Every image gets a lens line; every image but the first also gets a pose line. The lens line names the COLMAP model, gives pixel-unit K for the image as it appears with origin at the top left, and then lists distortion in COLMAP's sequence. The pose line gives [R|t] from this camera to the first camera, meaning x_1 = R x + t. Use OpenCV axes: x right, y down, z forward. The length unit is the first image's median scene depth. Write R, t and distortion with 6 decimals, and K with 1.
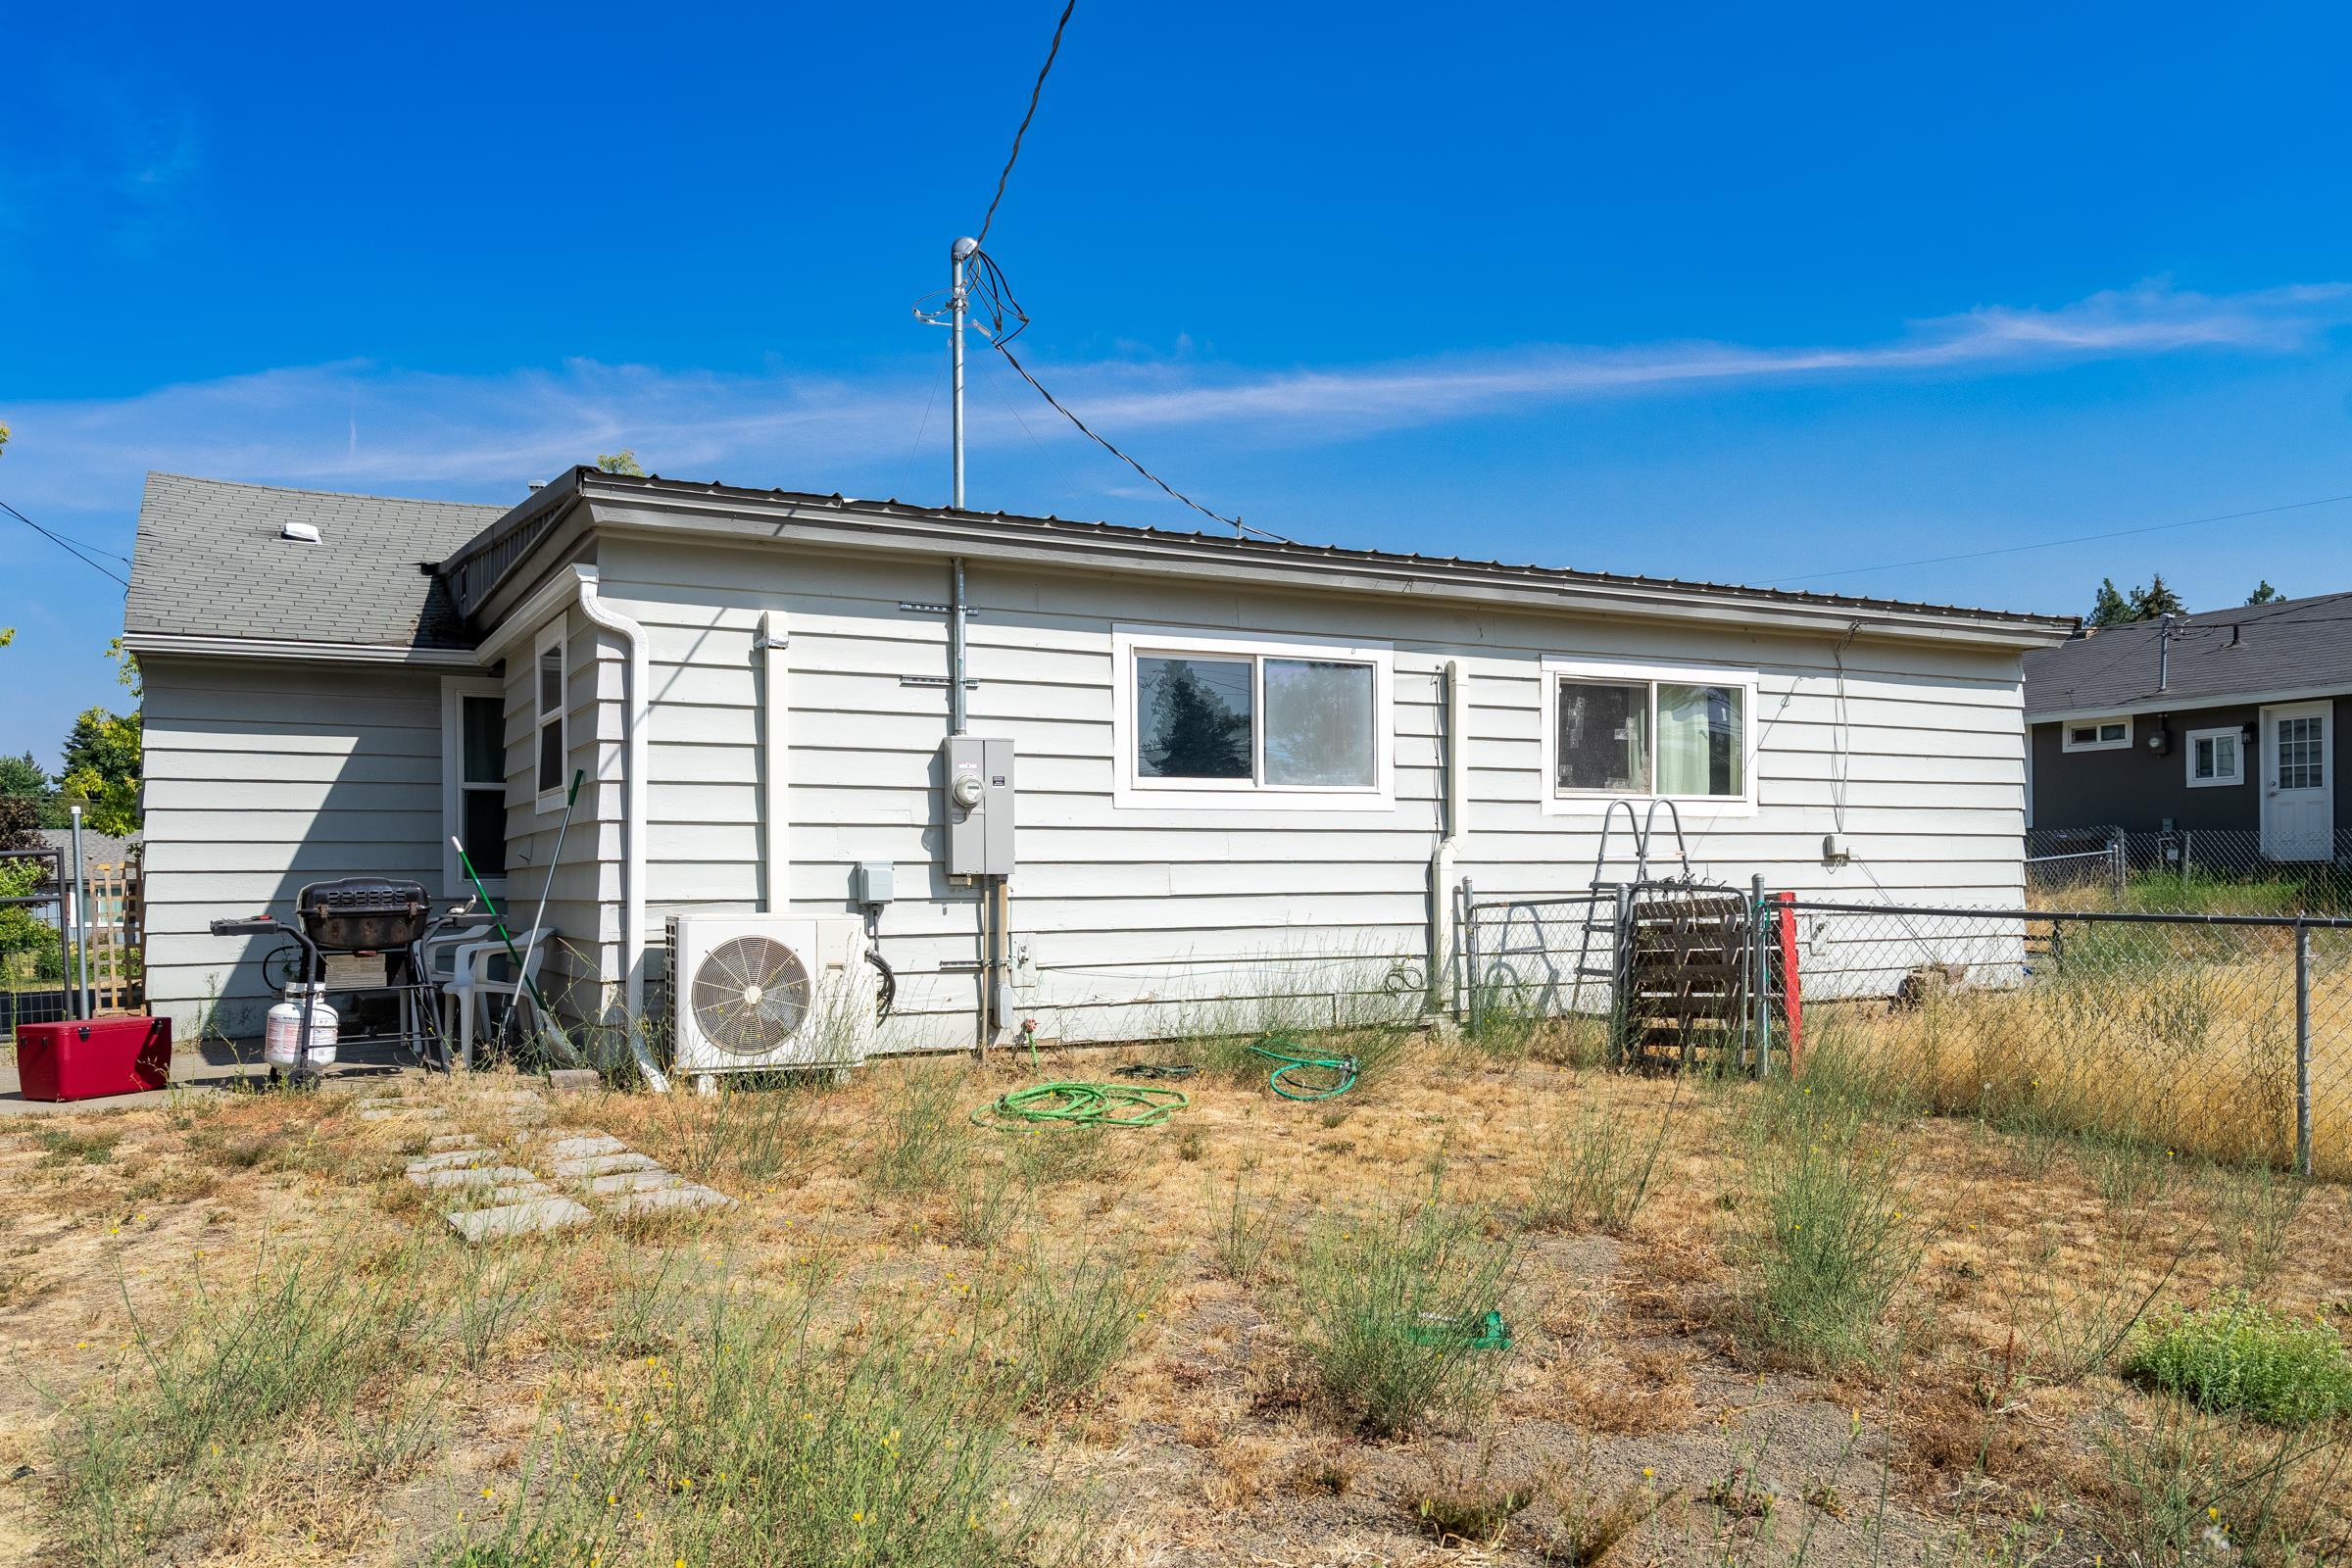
lens RADIAL K [[1755.3, 0, 1173.3], [0, 1755.3, 834.1], [0, 0, 1]] dist [0.003790, 0.001879]
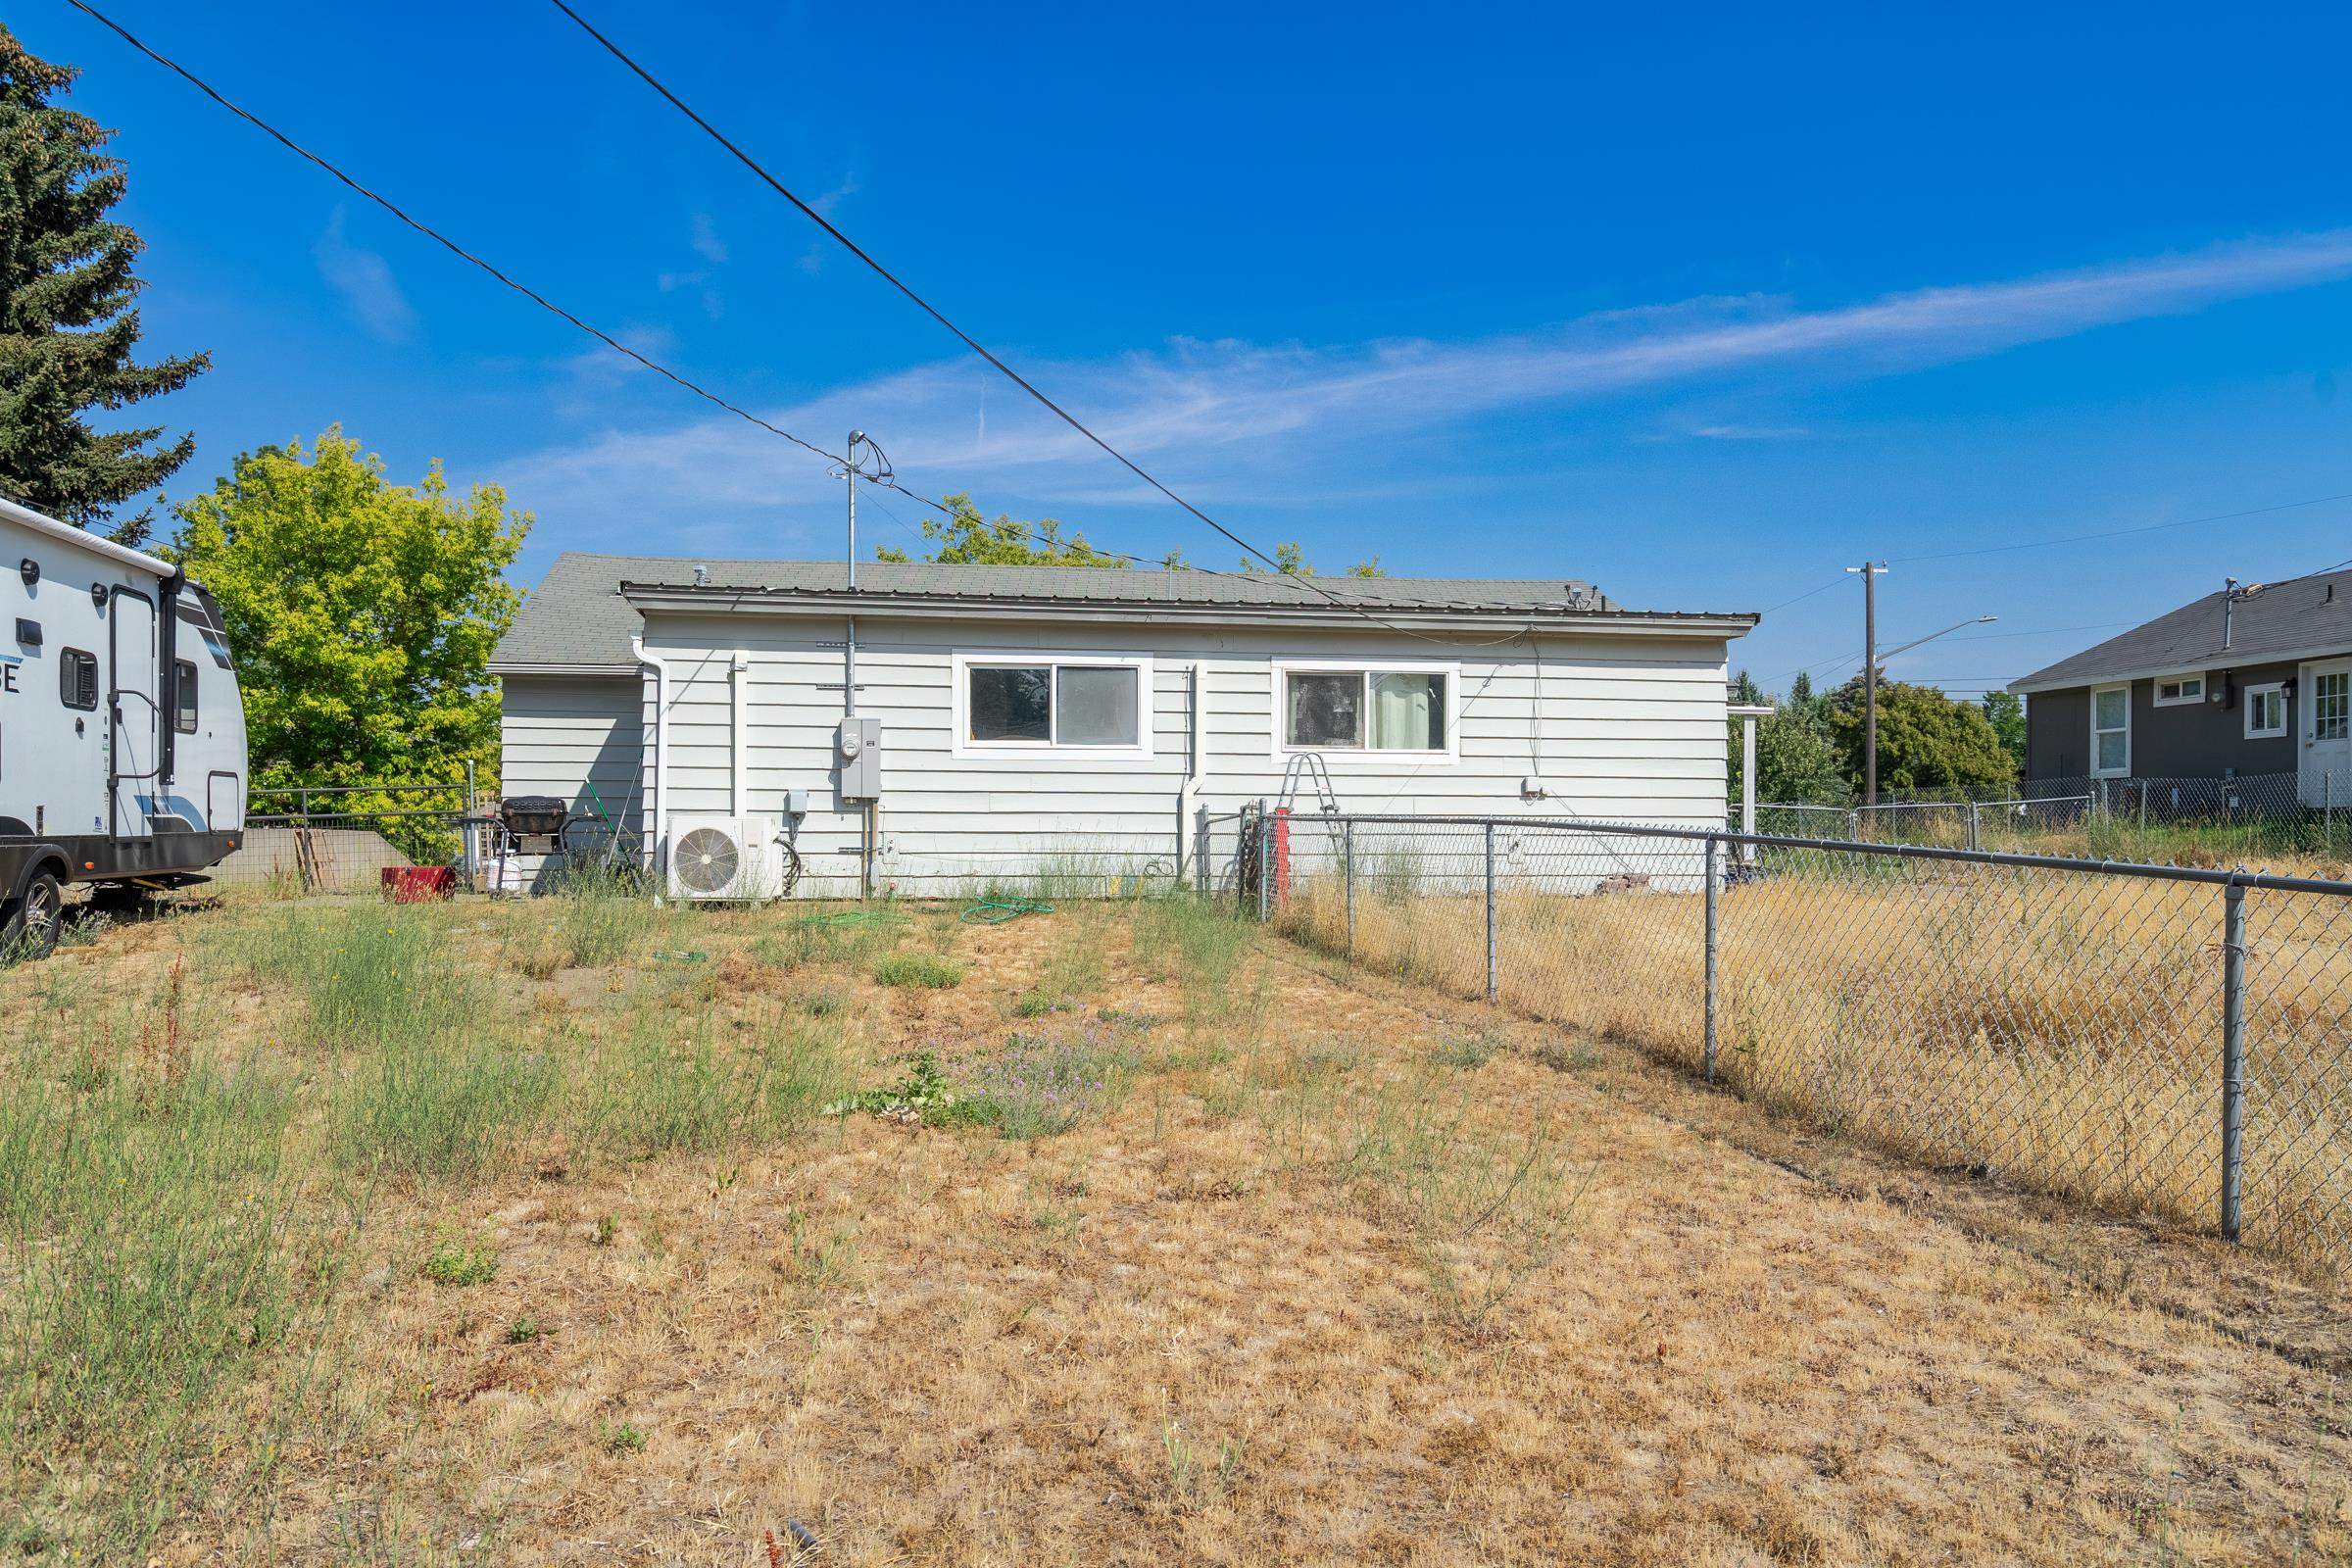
lens RADIAL K [[1755.3, 0, 1175.0], [0, 1755.3, 785.7], [0, 0, 1]] dist [0.003790, 0.001879]
pose [[0.948446, 0.002009, -0.316932, 0.642434], [-0.002732, 0.999995, -0.001839, 0.011976], [0.316926, 0.002610, 0.948447, -0.477362]]
